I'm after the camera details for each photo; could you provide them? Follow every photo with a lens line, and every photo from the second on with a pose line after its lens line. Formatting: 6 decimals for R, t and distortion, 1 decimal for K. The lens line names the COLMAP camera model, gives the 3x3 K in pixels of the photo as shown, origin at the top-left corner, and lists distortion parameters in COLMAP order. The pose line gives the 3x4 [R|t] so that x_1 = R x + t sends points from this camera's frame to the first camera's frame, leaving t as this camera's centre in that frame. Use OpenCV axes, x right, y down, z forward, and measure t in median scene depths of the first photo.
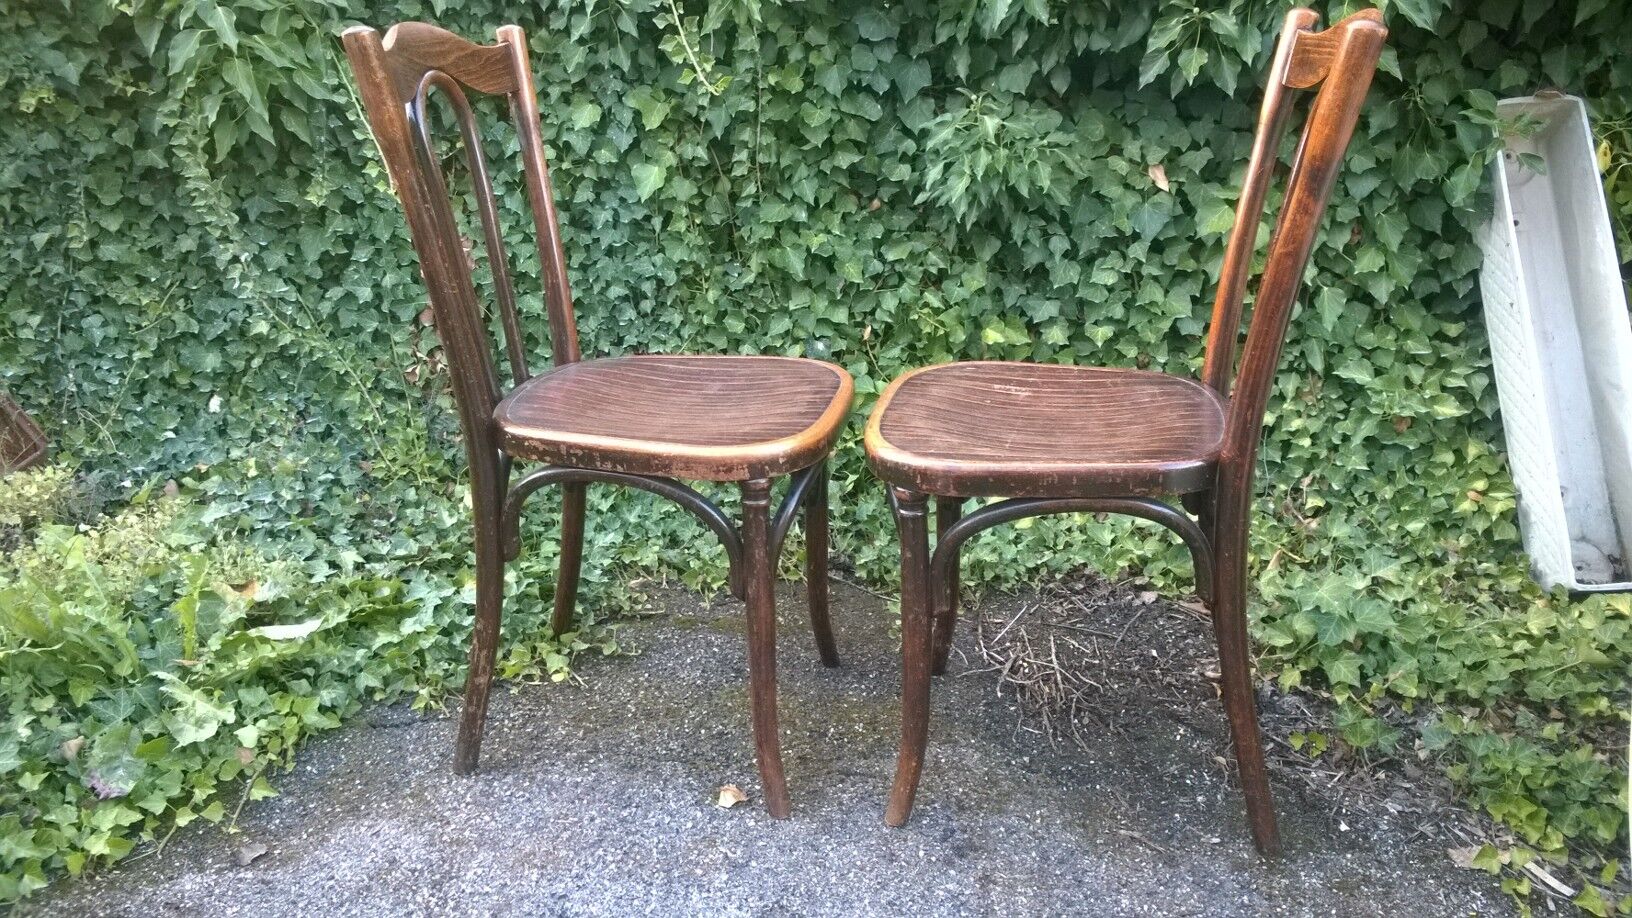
lens RADIAL K [[1267.0, 0, 816.0], [0, 1267.0, 459.0], [0, 0, 1]] dist [0.015867, -0.044856]
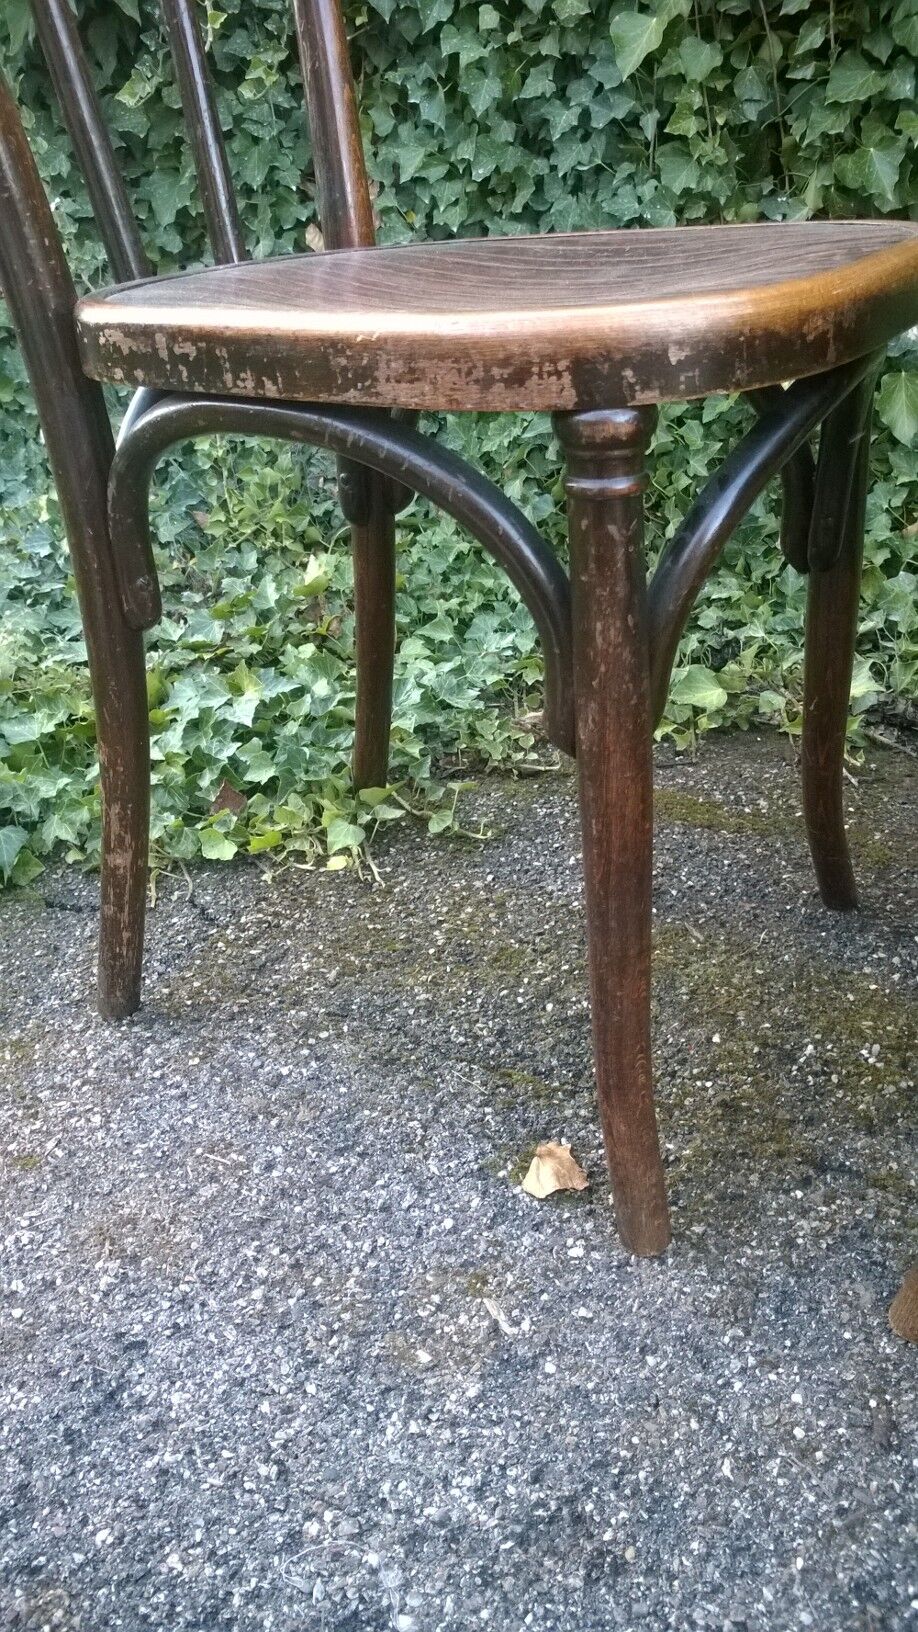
lens RADIAL K [[1267.0, 0, 462.4], [0, 1267.0, 824.5], [0, 0, 1]] dist [0.015867, -0.044856]
pose [[0.937631, 0.114619, -0.328193, 0.033134], [-0.059060, 0.982879, 0.174533, 0.050669], [0.342579, -0.144264, 0.928347, 0.475178]]
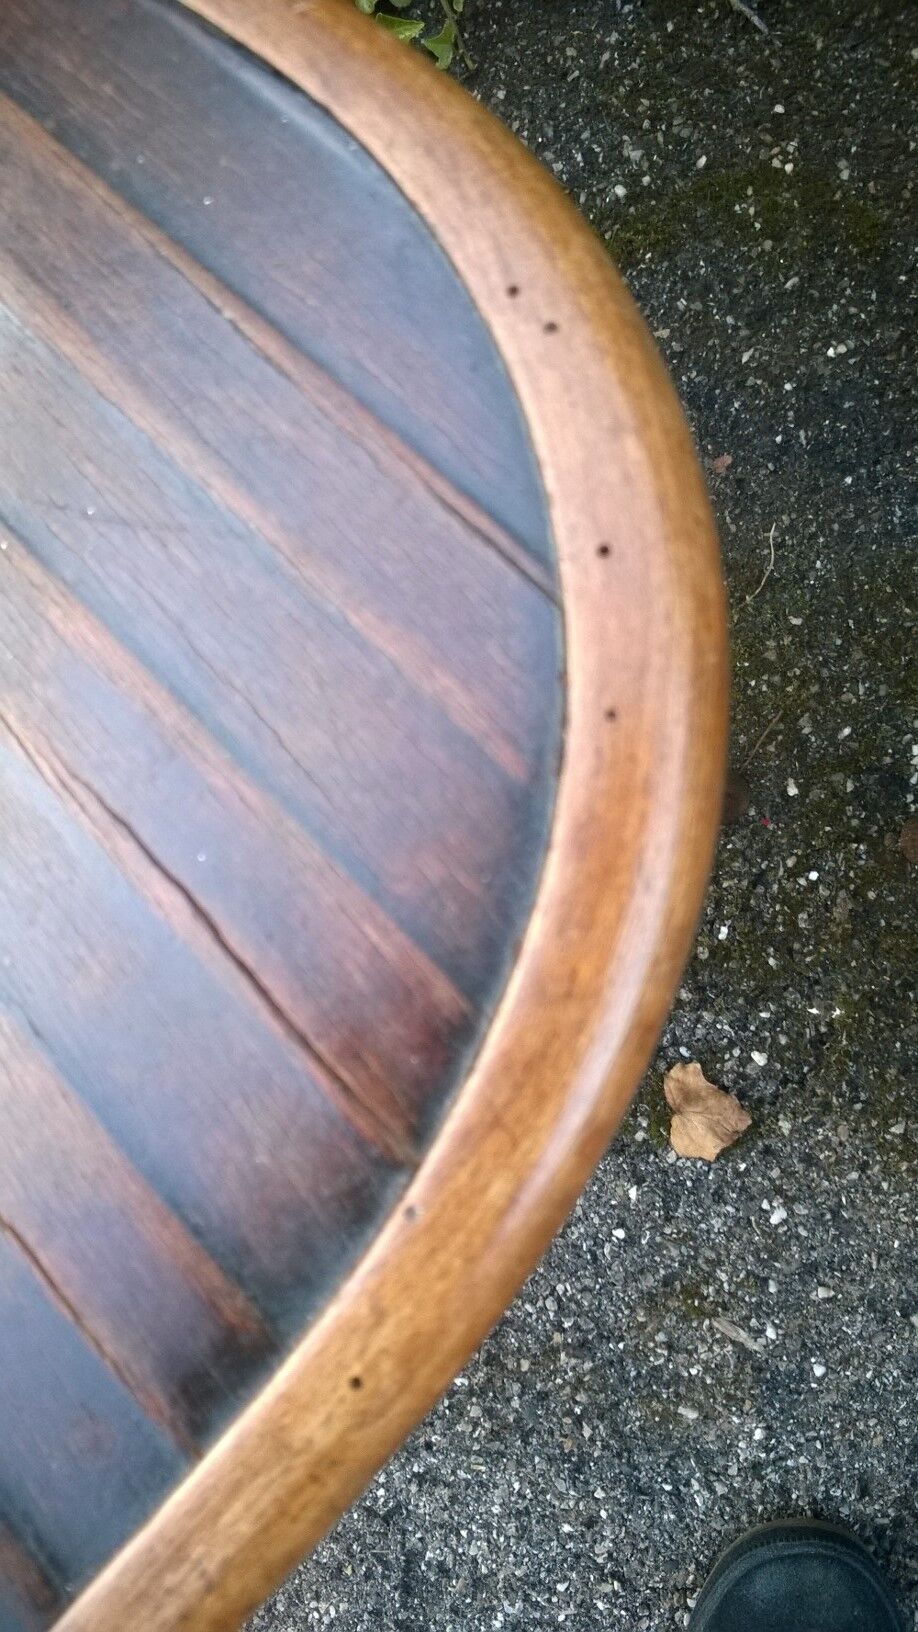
lens RADIAL K [[1267.0, 0, 462.4], [0, 1267.0, 824.5], [0, 0, 1]] dist [0.015867, -0.044856]
pose [[0.972844, -0.167538, -0.159702, -0.050478], [0.217344, 0.423963, 0.879214, -0.097083], [-0.079594, -0.890049, 0.448863, 0.755960]]
